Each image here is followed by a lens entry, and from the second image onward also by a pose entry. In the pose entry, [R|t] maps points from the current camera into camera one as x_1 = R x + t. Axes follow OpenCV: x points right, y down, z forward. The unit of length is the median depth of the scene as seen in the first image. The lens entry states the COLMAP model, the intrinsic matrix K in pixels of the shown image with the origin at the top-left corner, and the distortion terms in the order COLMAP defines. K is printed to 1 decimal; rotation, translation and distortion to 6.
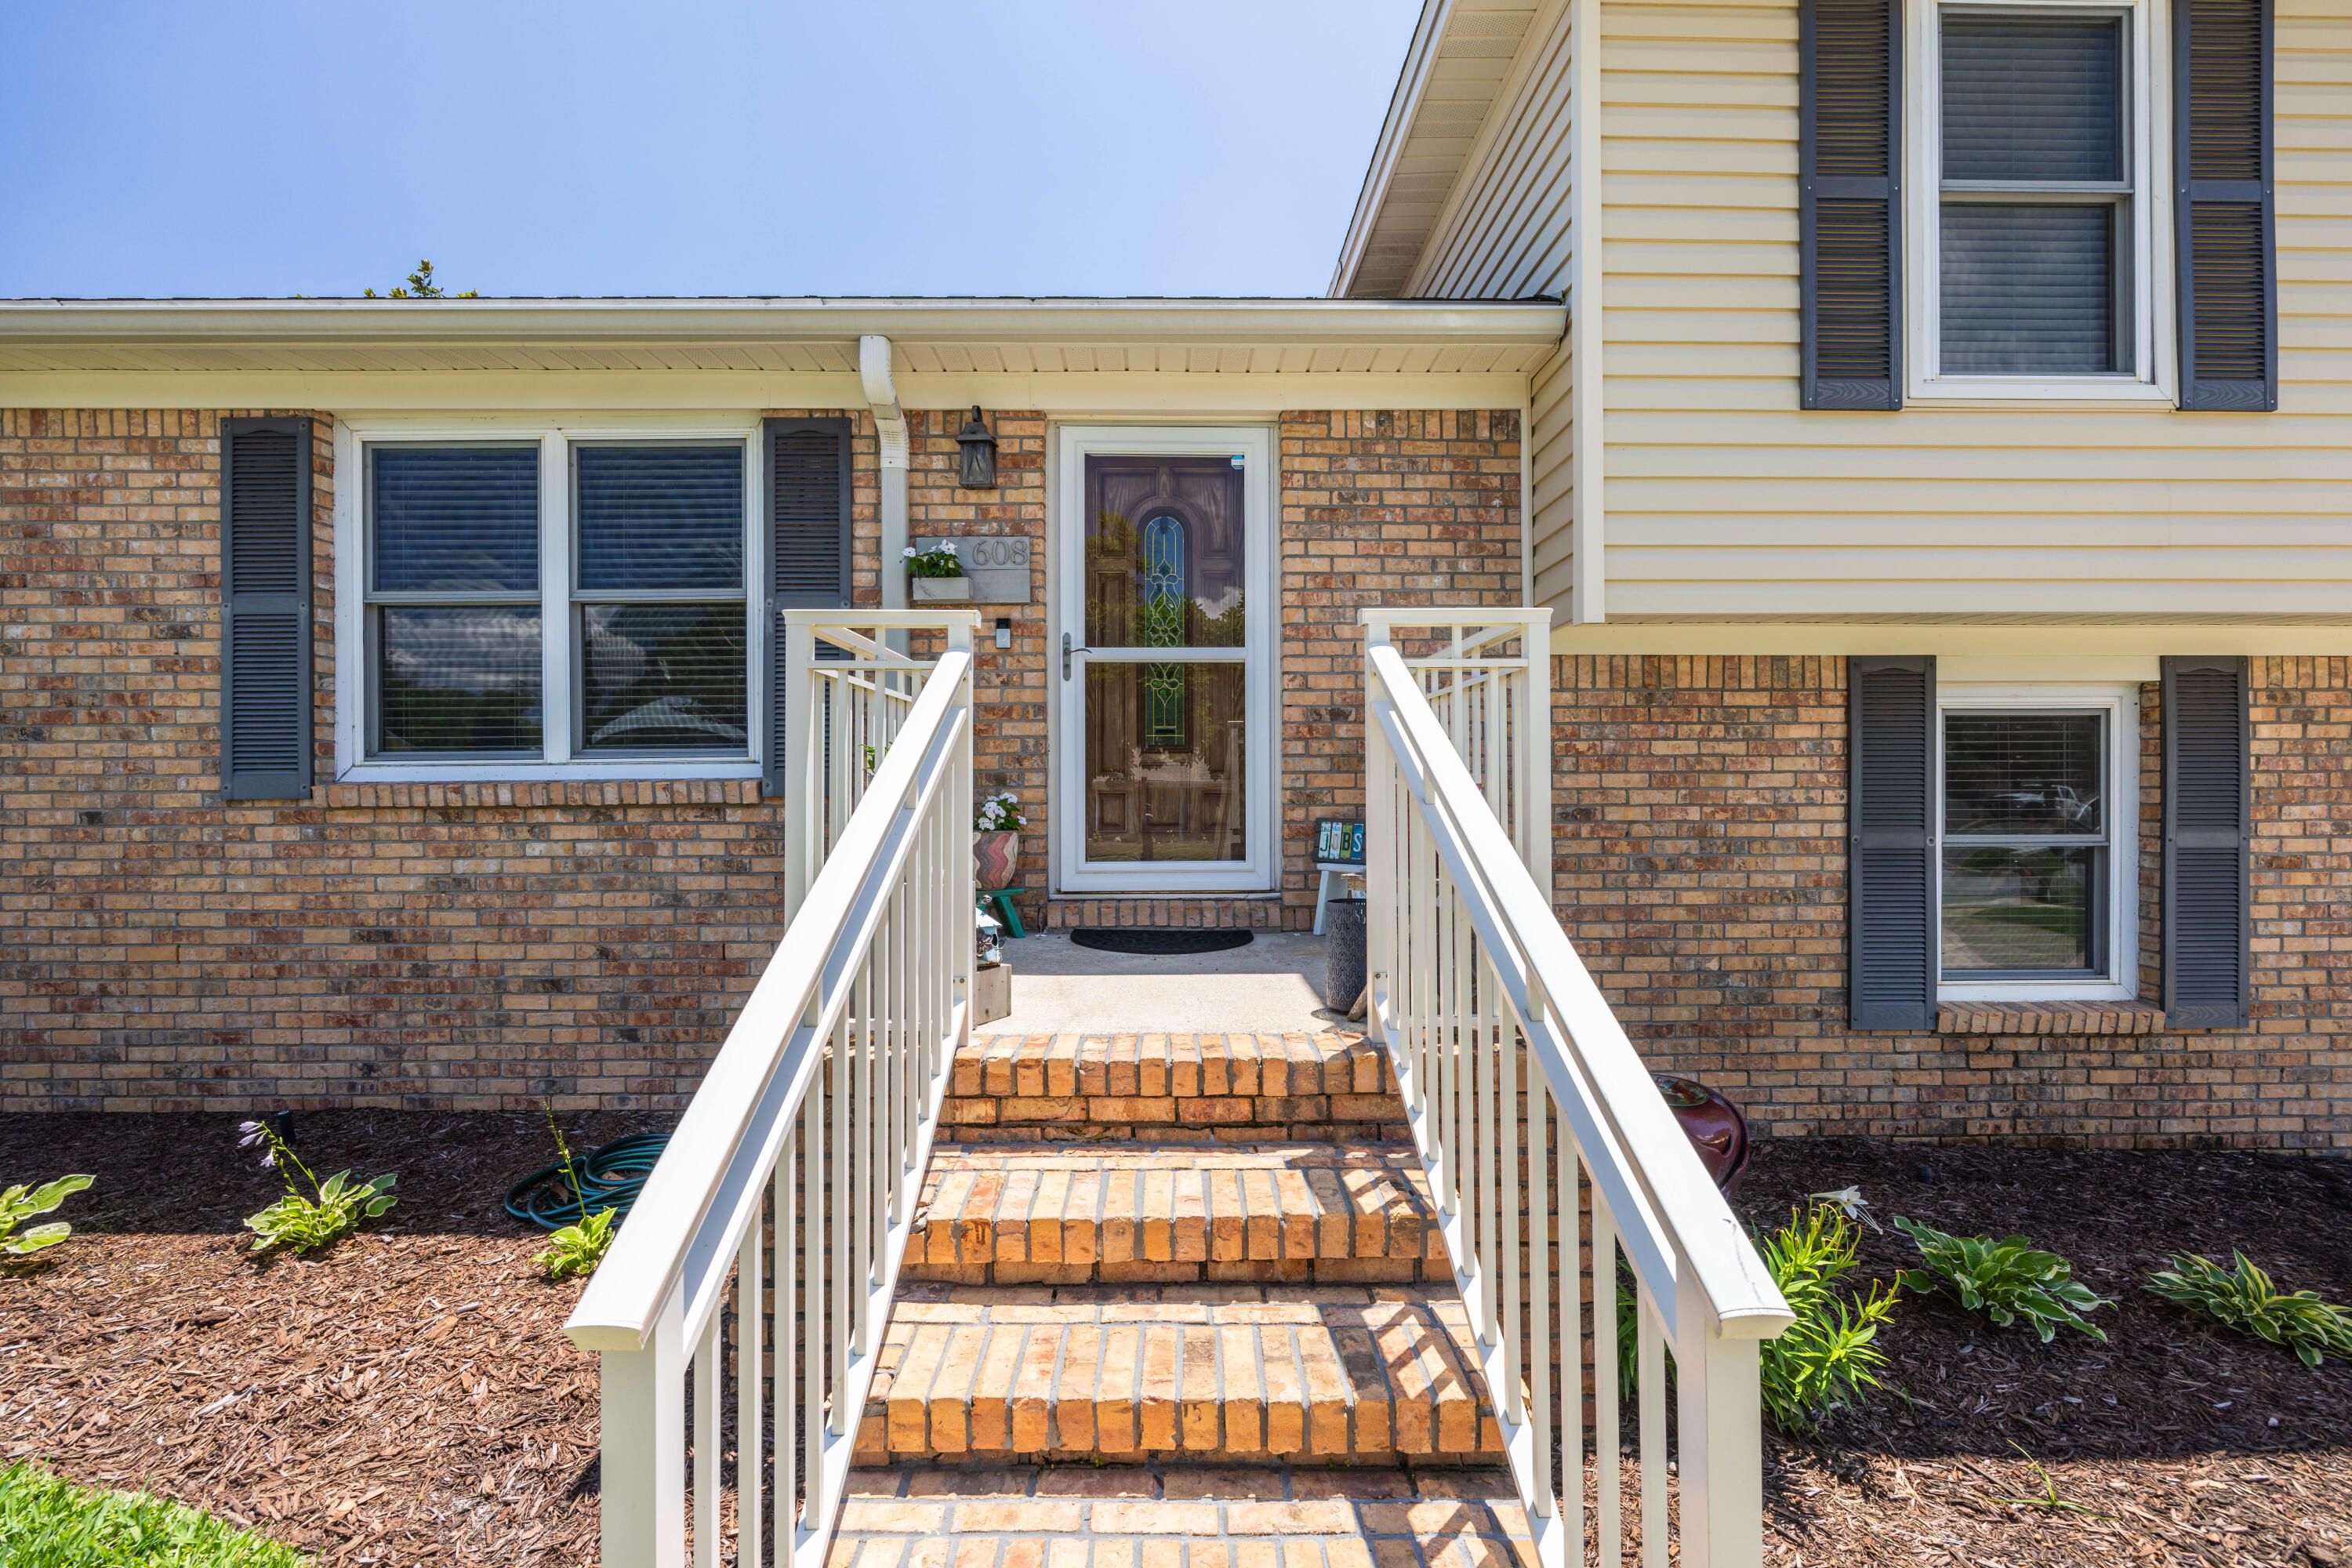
lens RADIAL K [[946.6, 0, 1172.0], [0, 946.6, 788.3], [0, 0, 1]] dist [-0.001823, 0.001164]
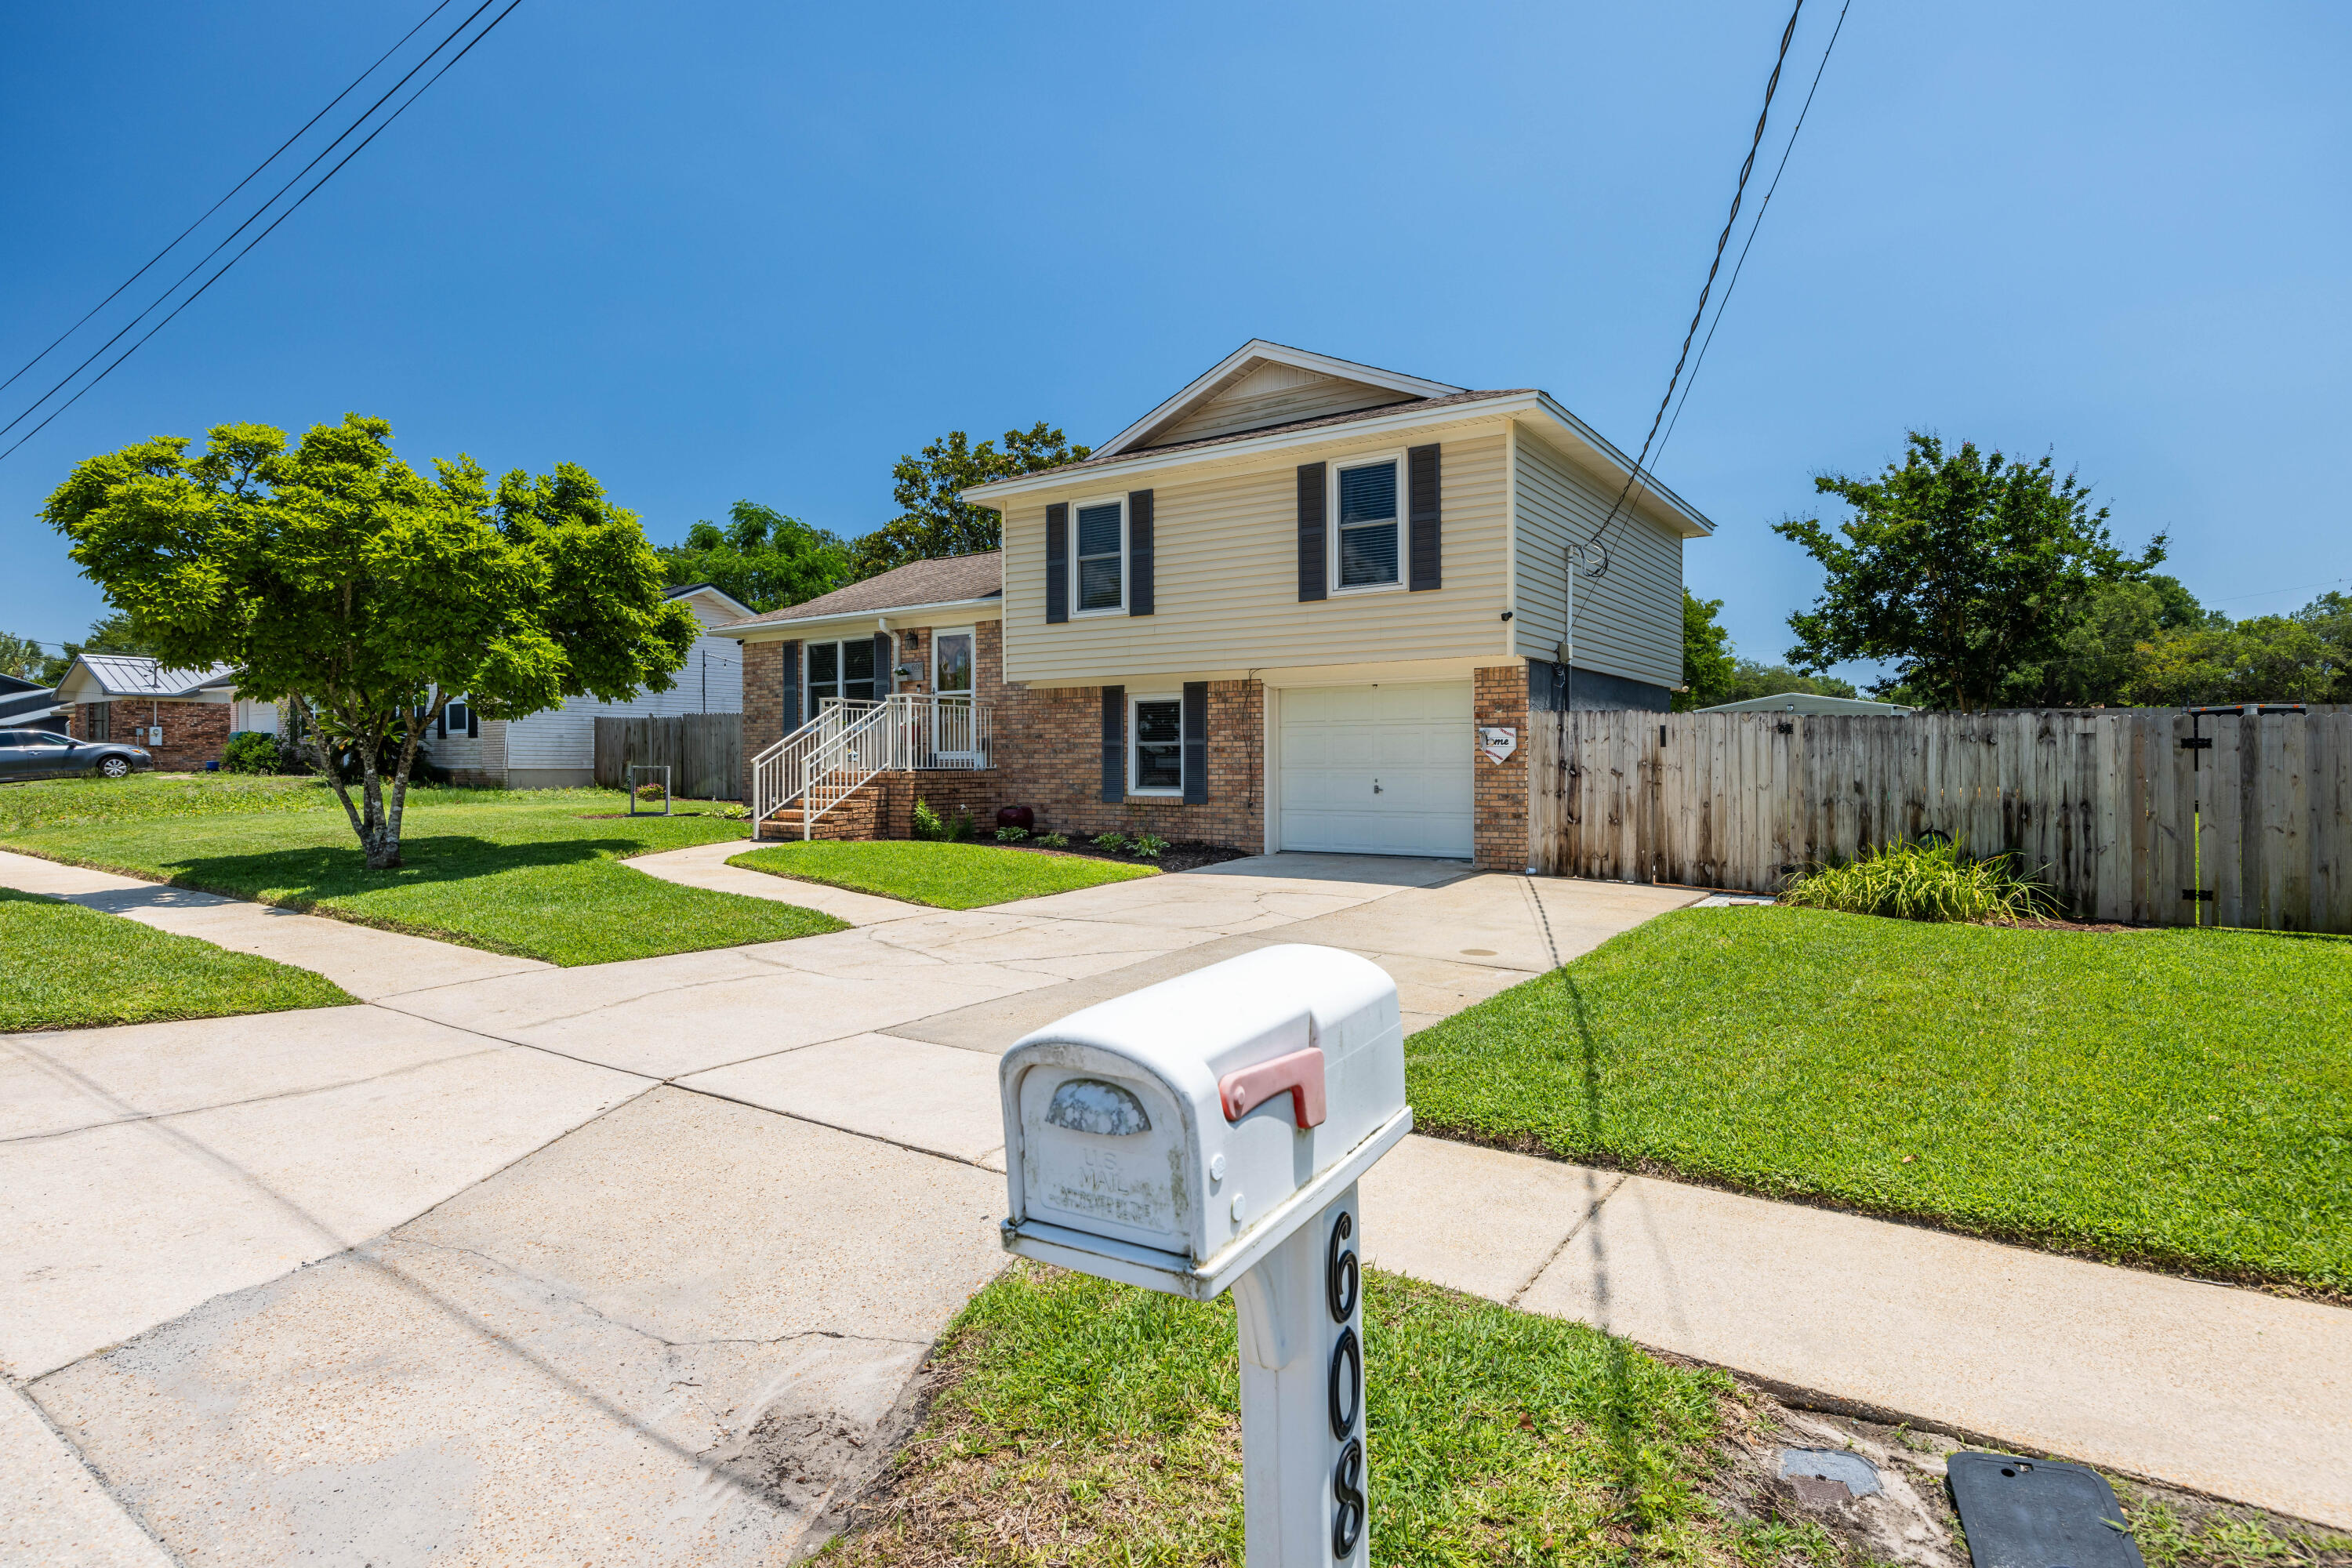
lens RADIAL K [[1221.3, 0, 1178.5], [0, 1221.3, 775.8], [0, 0, 1]] dist [0.002271, 0.000263]
pose [[0.816562, 0.006196, -0.577224, 3.326505], [-0.001111, 0.999957, 0.009162, 0.126870], [0.577256, -0.006840, 0.816535, -2.248181]]
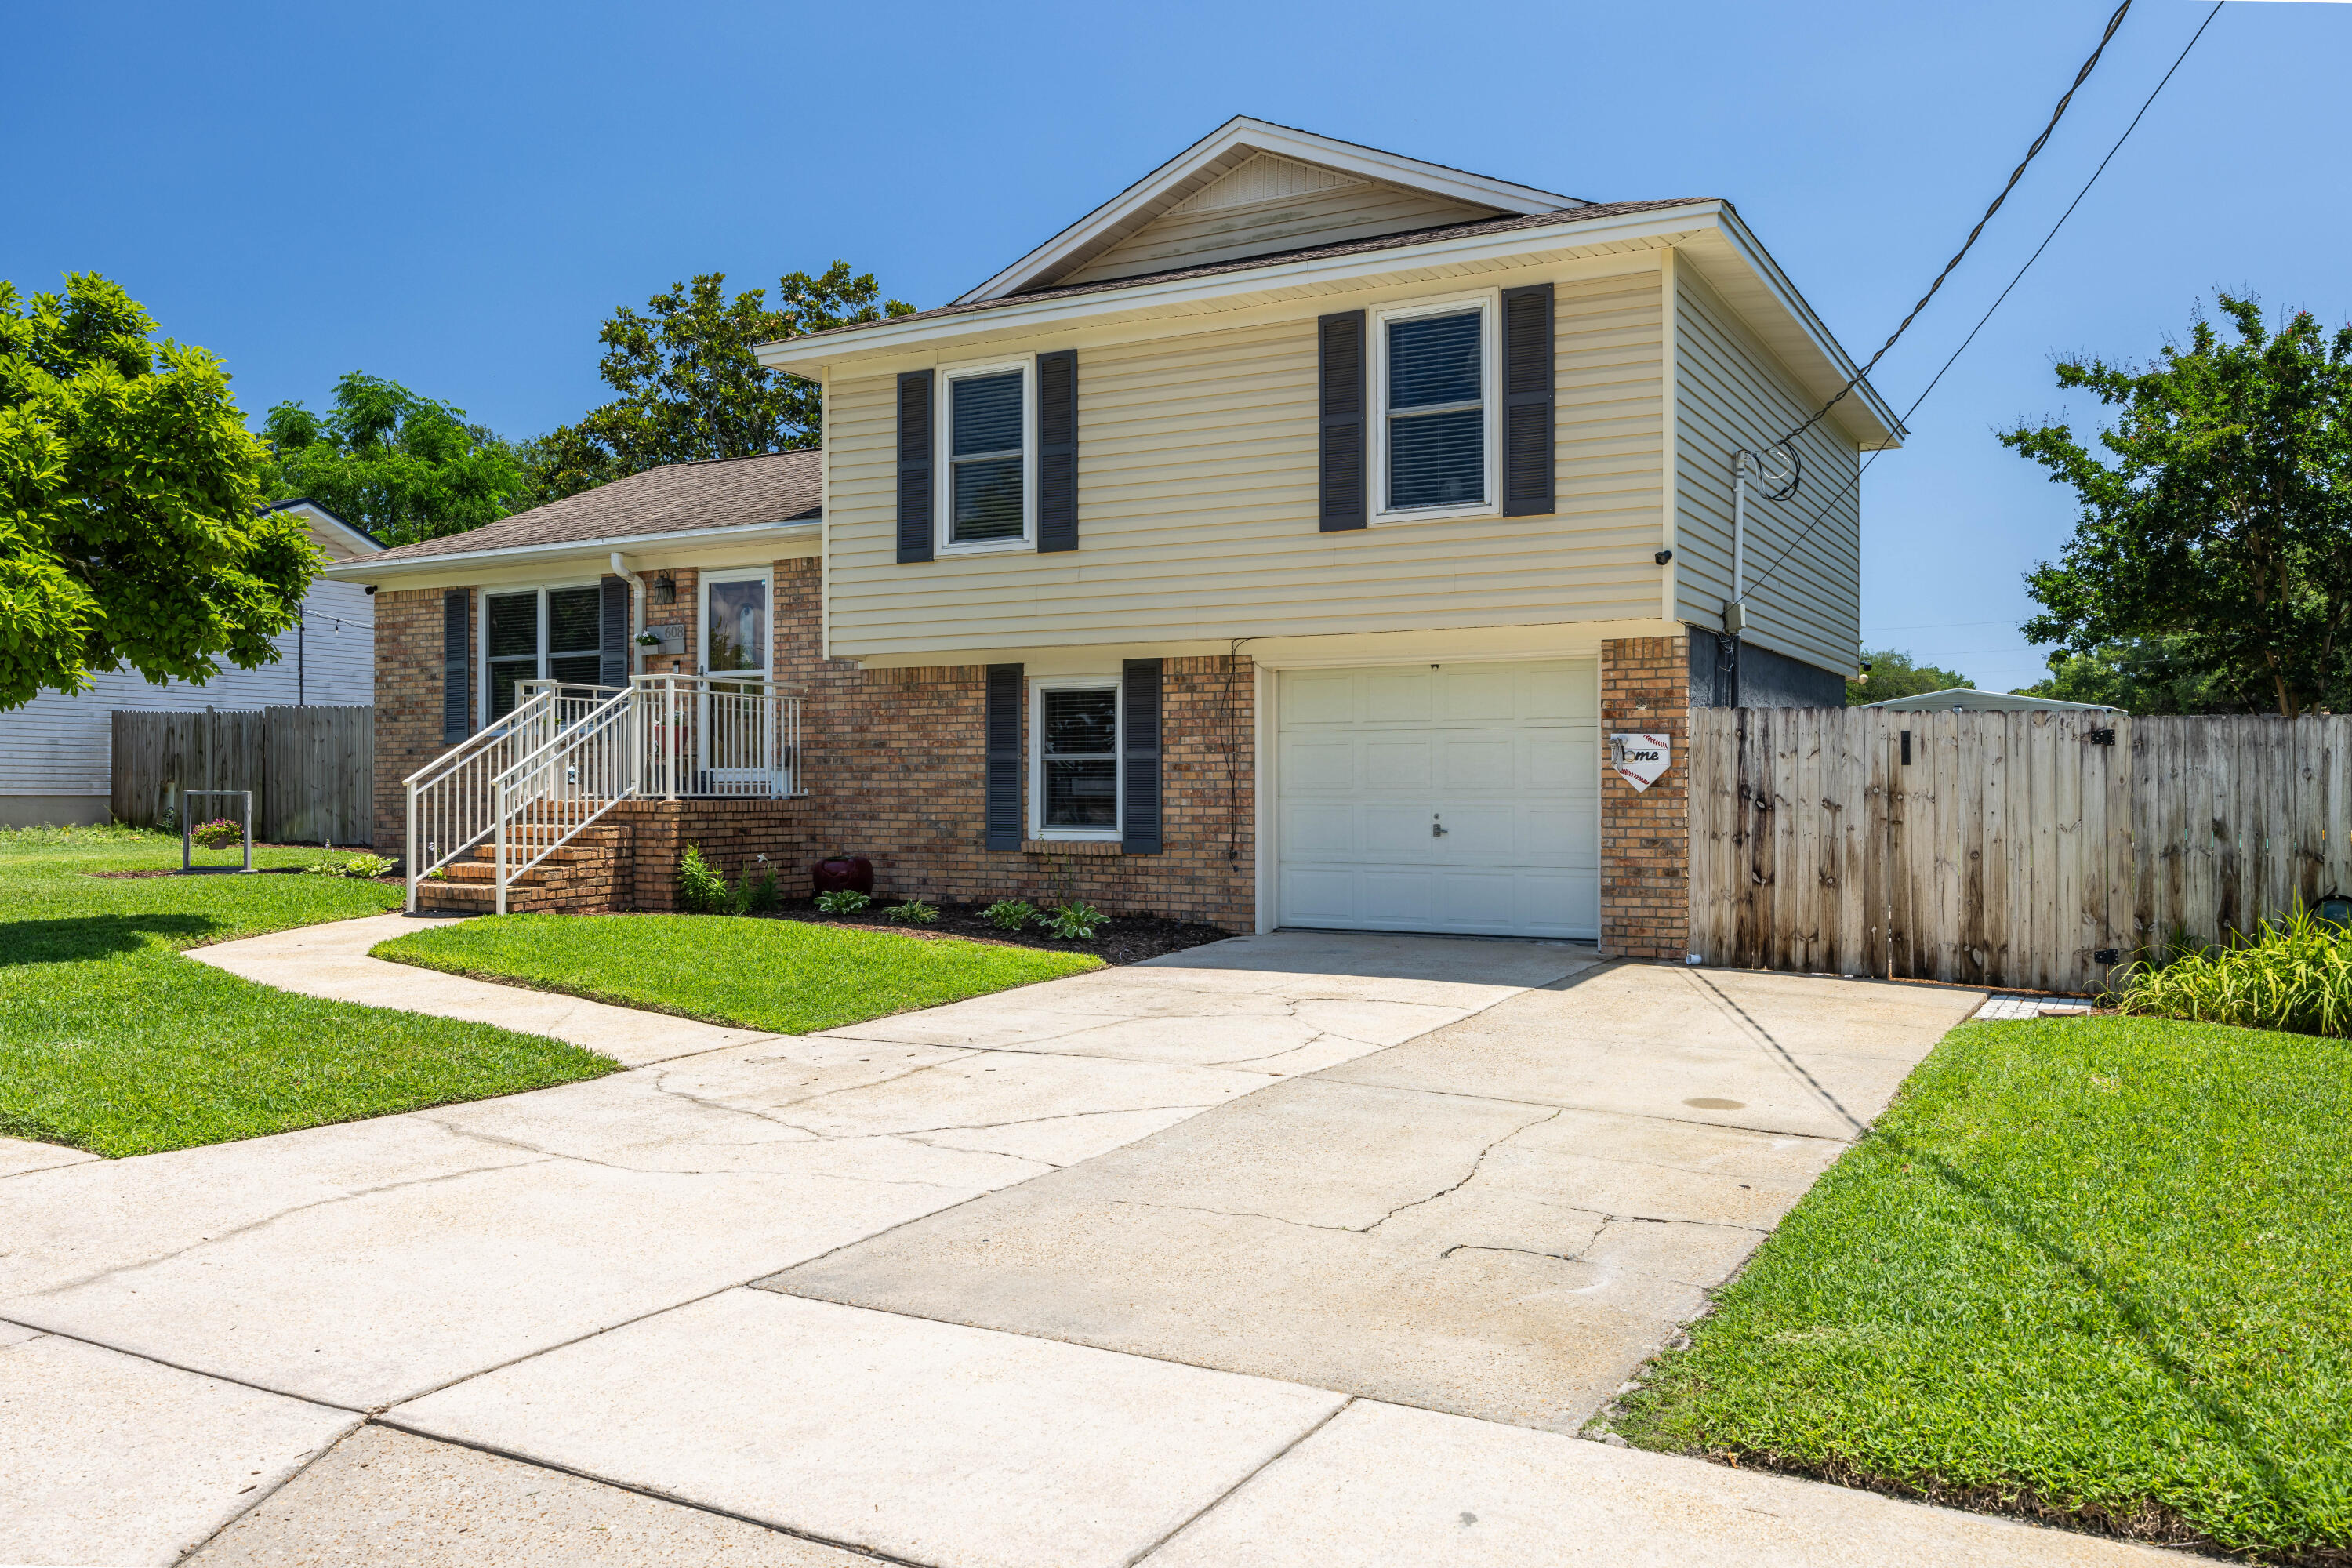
lens RADIAL K [[1779.3, 0, 1170.1], [0, 1779.3, 794.9], [0, 0, 1]] dist [0.005891, 0.002707]
pose [[0.870304, 0.004196, -0.492497, 2.918065], [-0.004155, 0.999991, 0.001178, 0.130766], [0.492497, 0.001021, 0.870314, -2.103309]]
